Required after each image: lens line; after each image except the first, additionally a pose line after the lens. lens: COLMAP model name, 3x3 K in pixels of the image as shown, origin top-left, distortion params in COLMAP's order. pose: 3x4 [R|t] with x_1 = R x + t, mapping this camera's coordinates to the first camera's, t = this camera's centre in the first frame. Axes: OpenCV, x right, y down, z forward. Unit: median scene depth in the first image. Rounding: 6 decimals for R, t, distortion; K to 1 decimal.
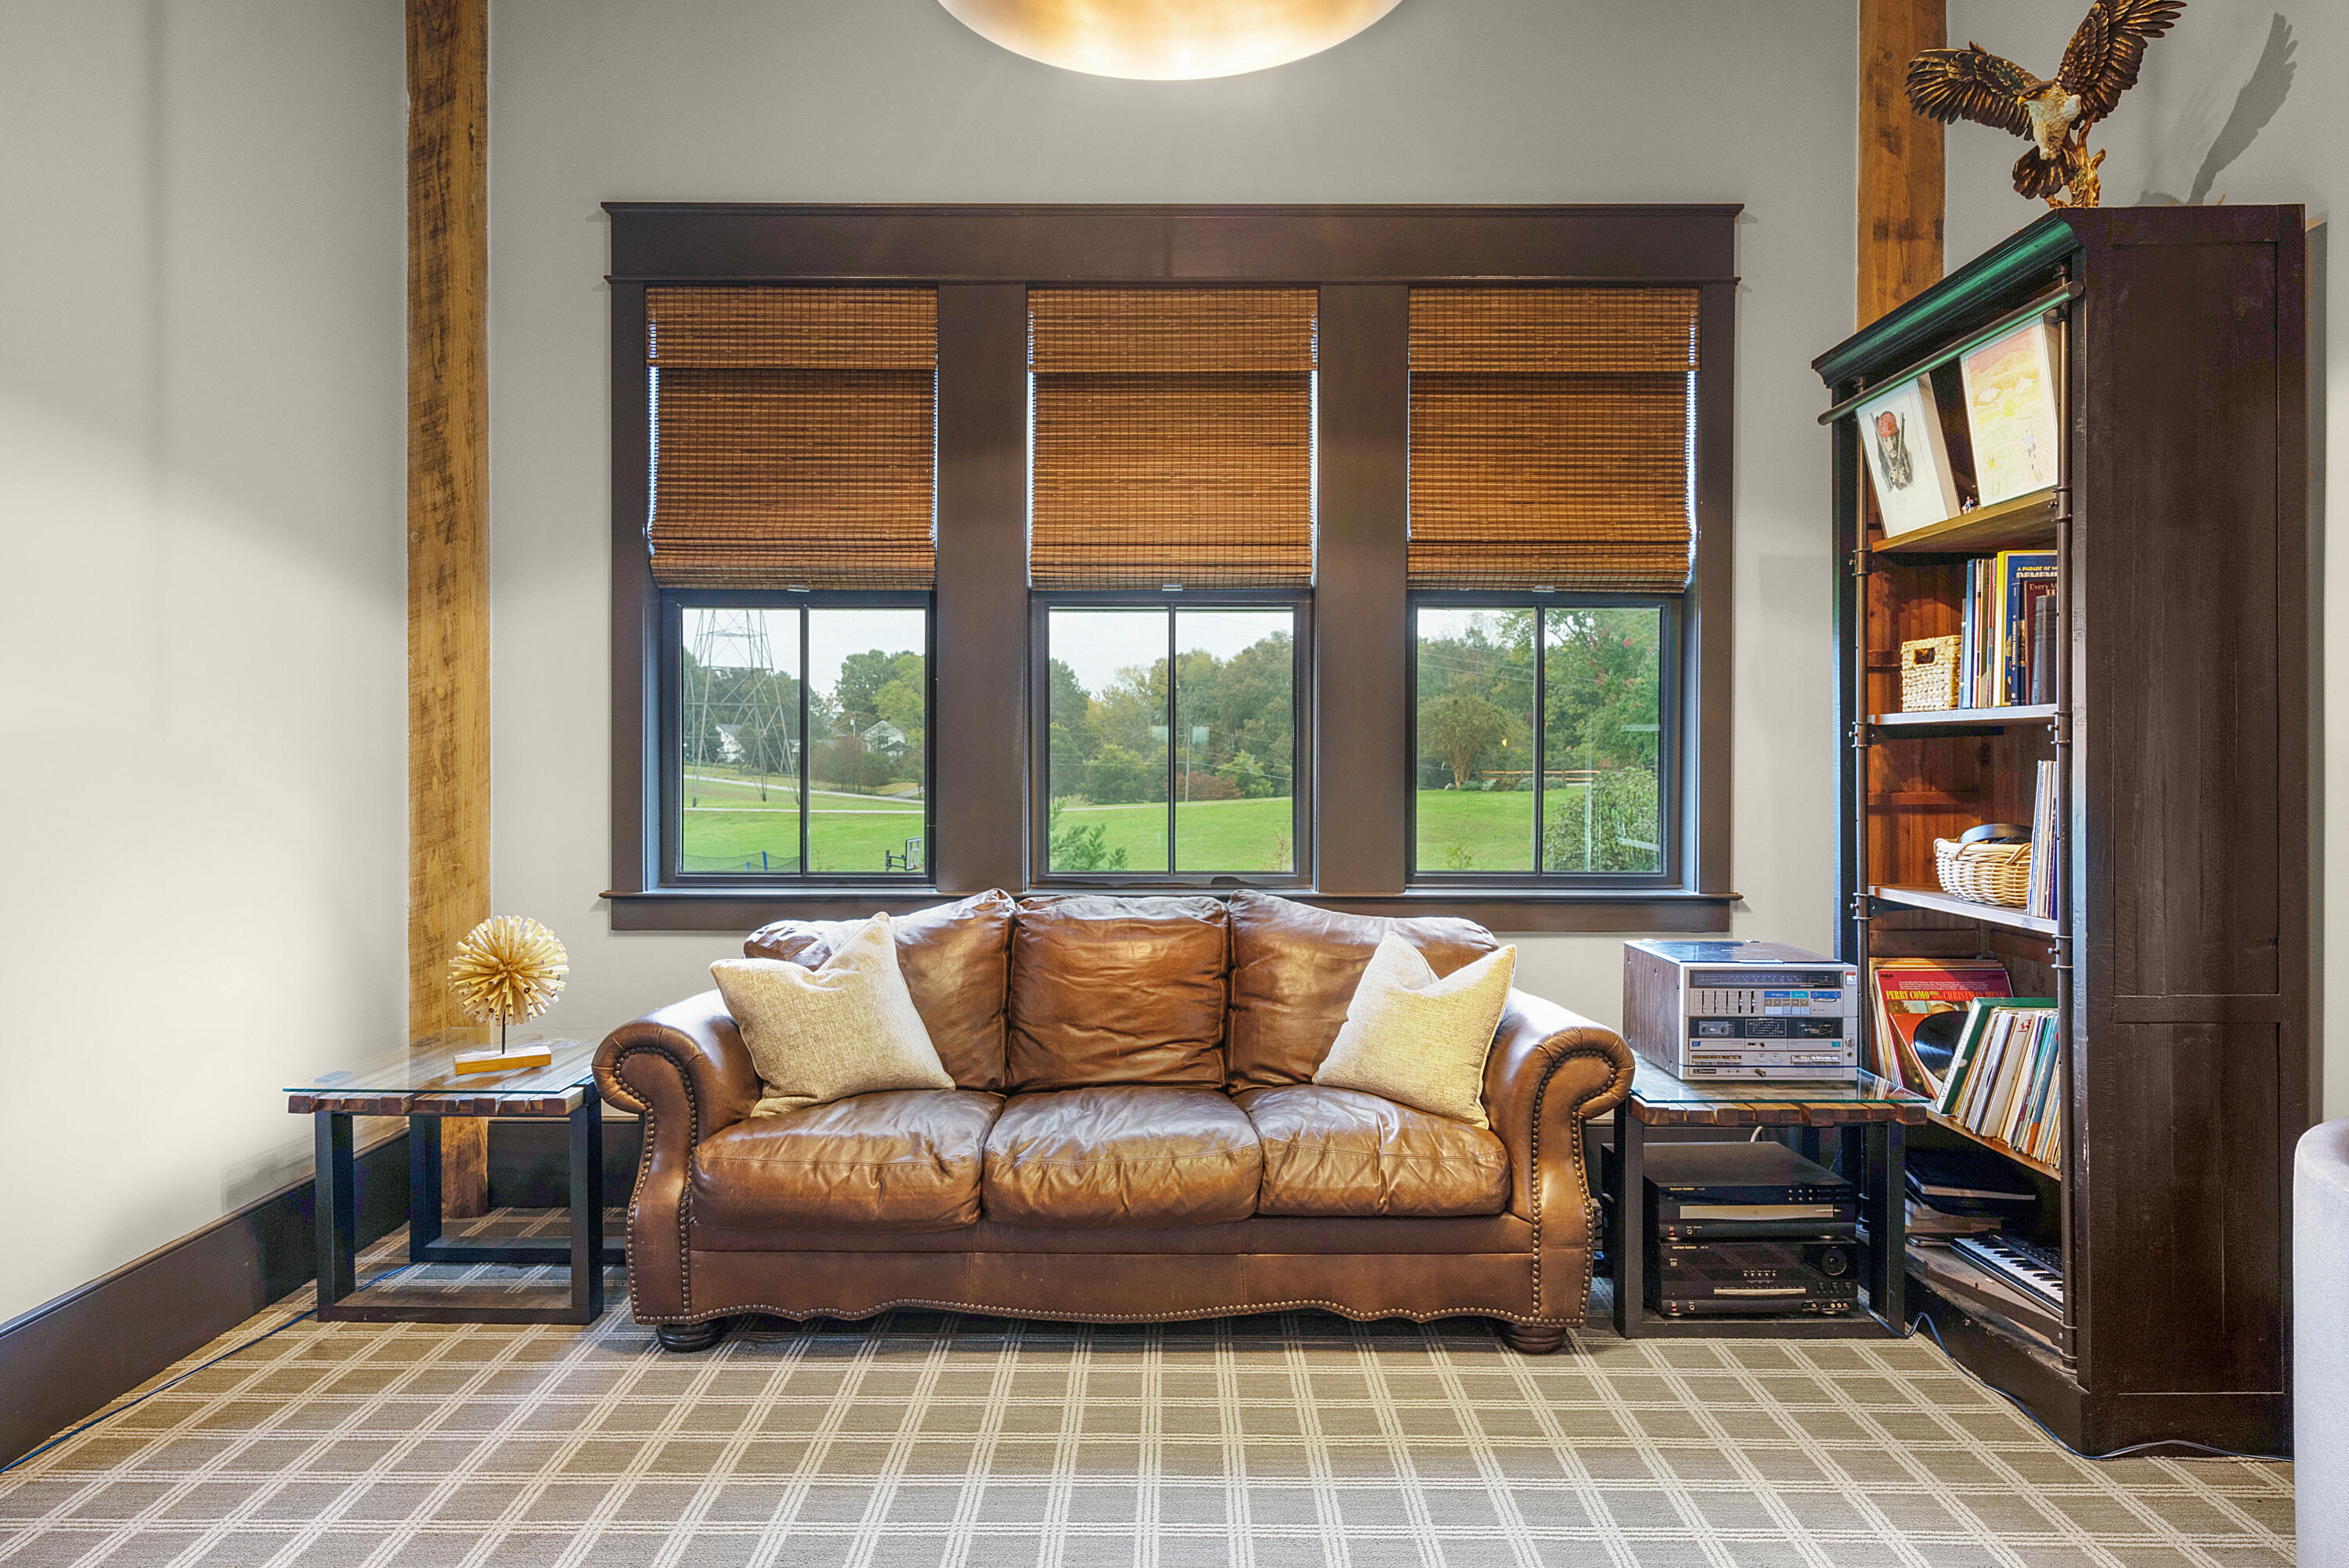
lens RADIAL K [[1353.3, 0, 1174.5], [0, 1353.3, 784.0], [0, 0, 1]] dist [0.004867, 0.001382]
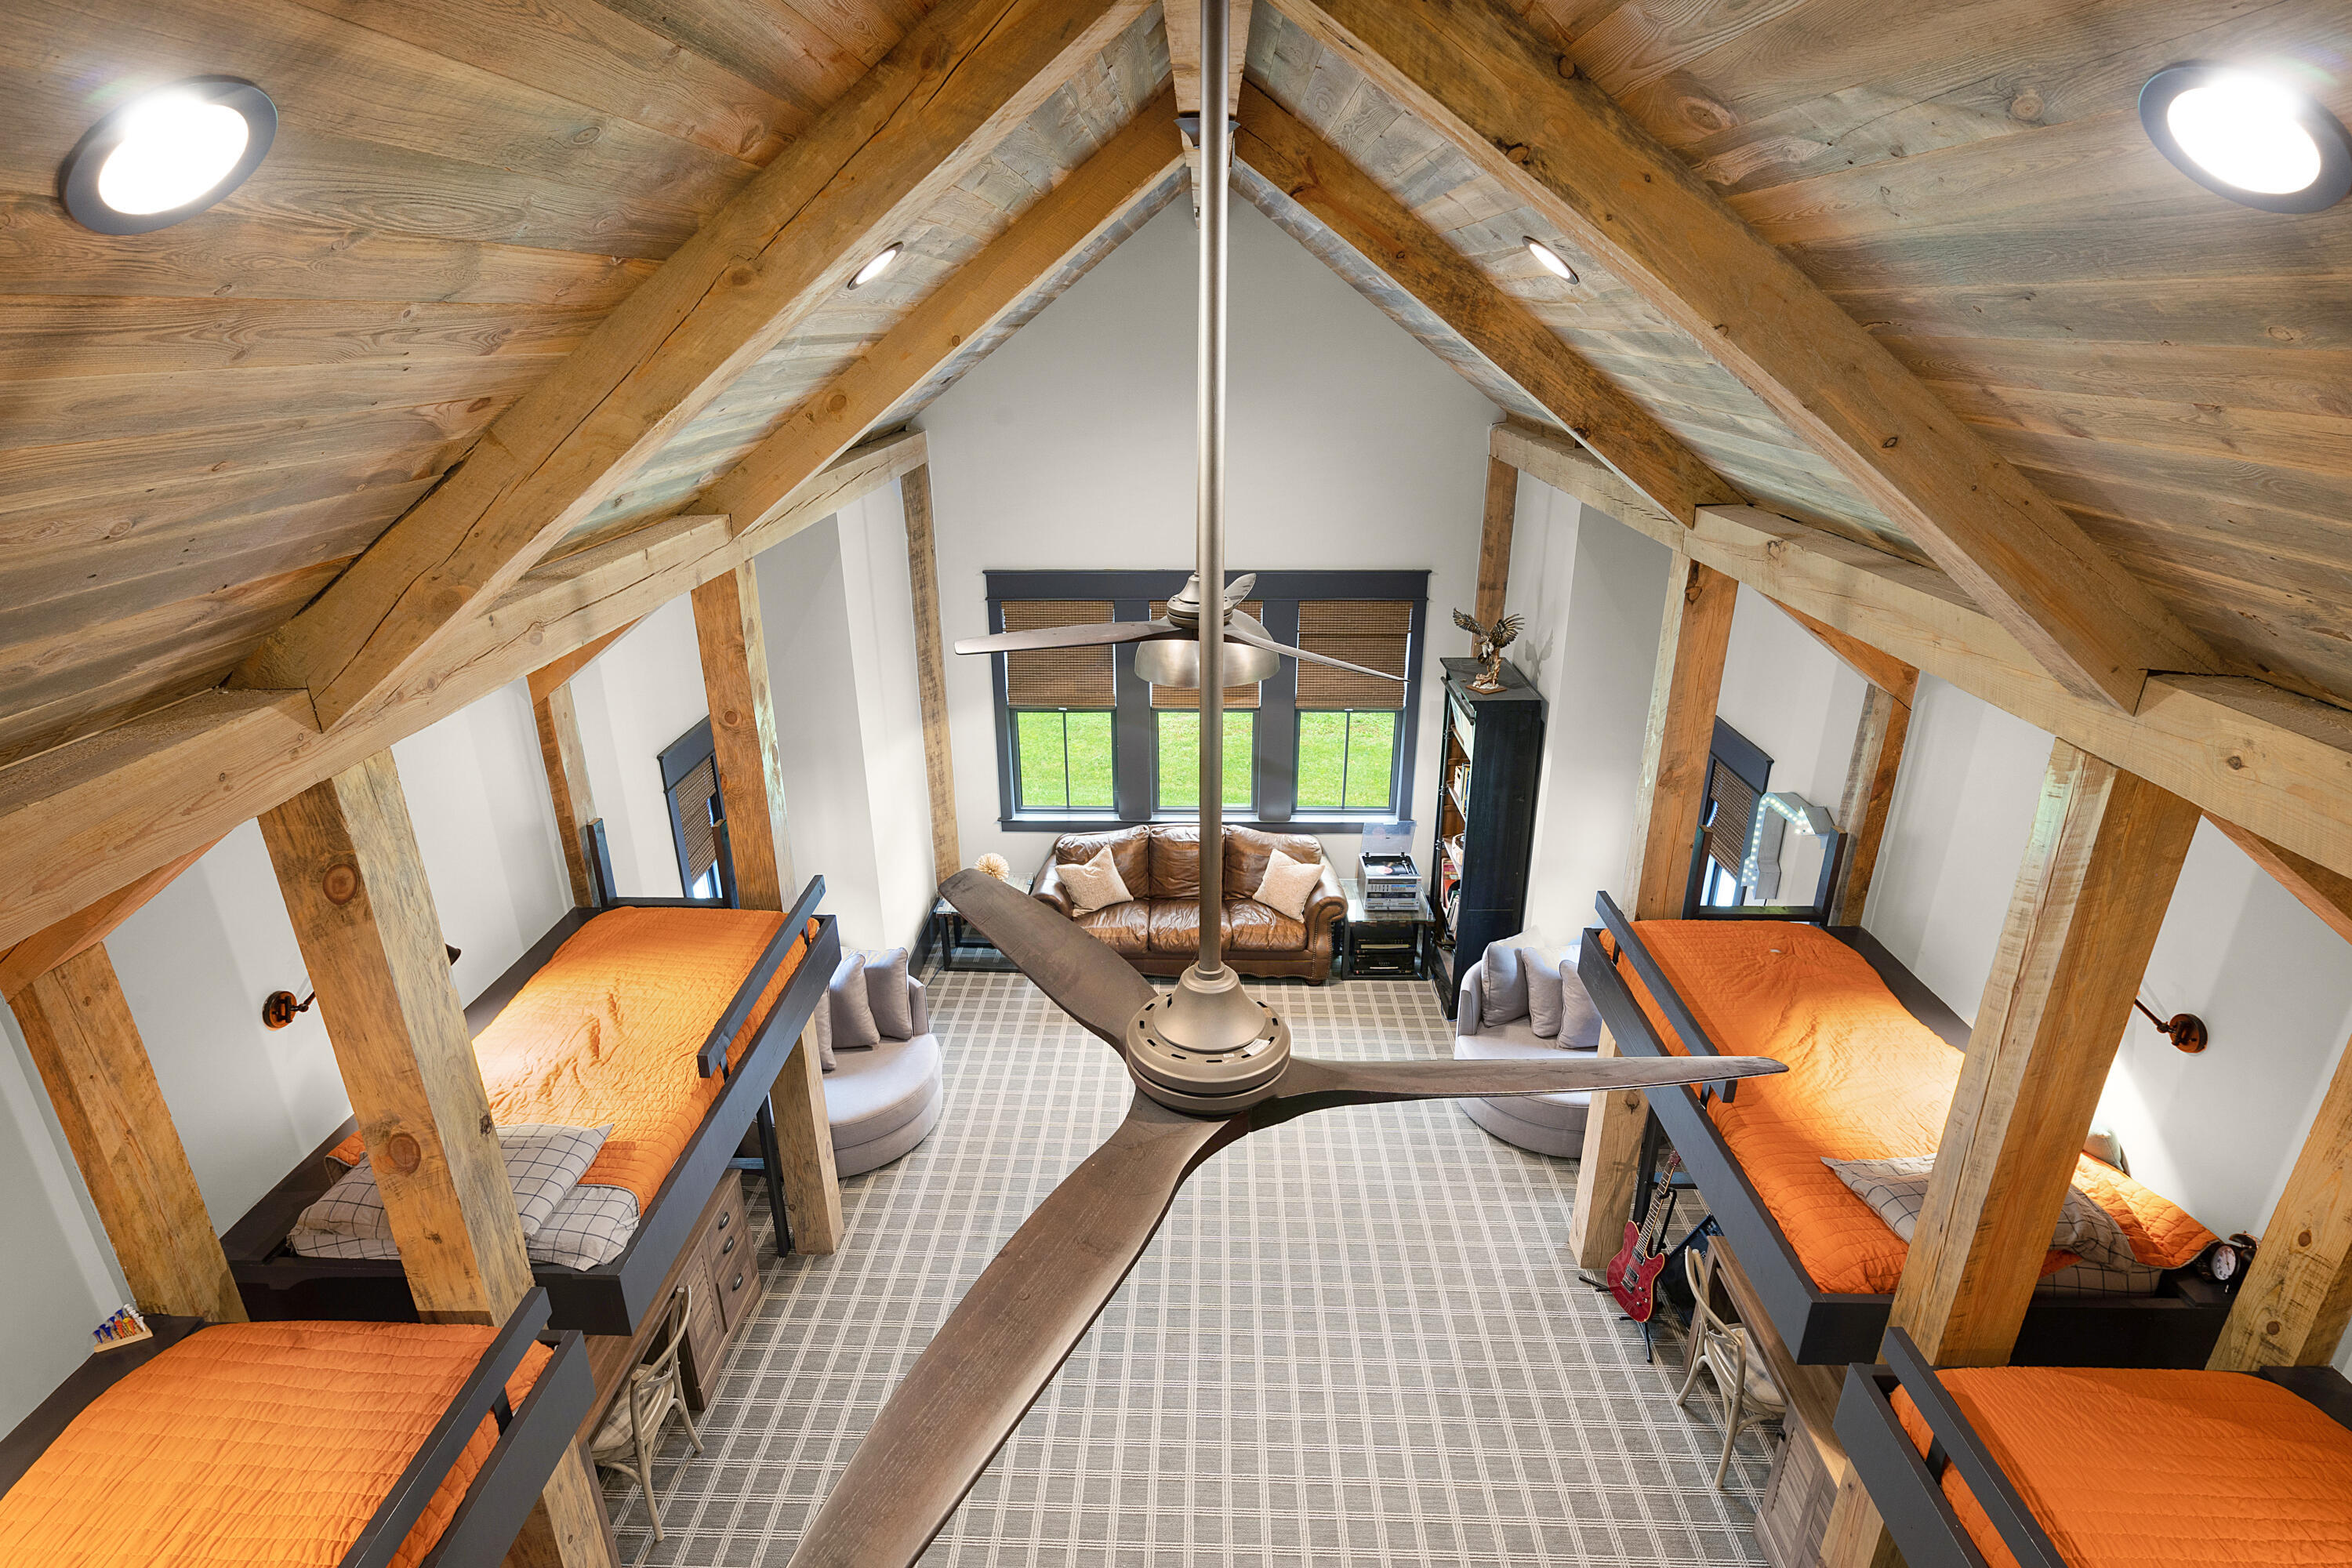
lens RADIAL K [[1176.8, 0, 1176.0], [0, 1176.8, 784.0], [0, 0, 1]] dist [-0.000179, 0.000079]
pose [[0.999718, 0.002405, -0.023645, -0.006007], [0.006241, 0.933391, 0.358806, -0.916198], [0.022933, -0.358852, 0.933113, -1.299001]]
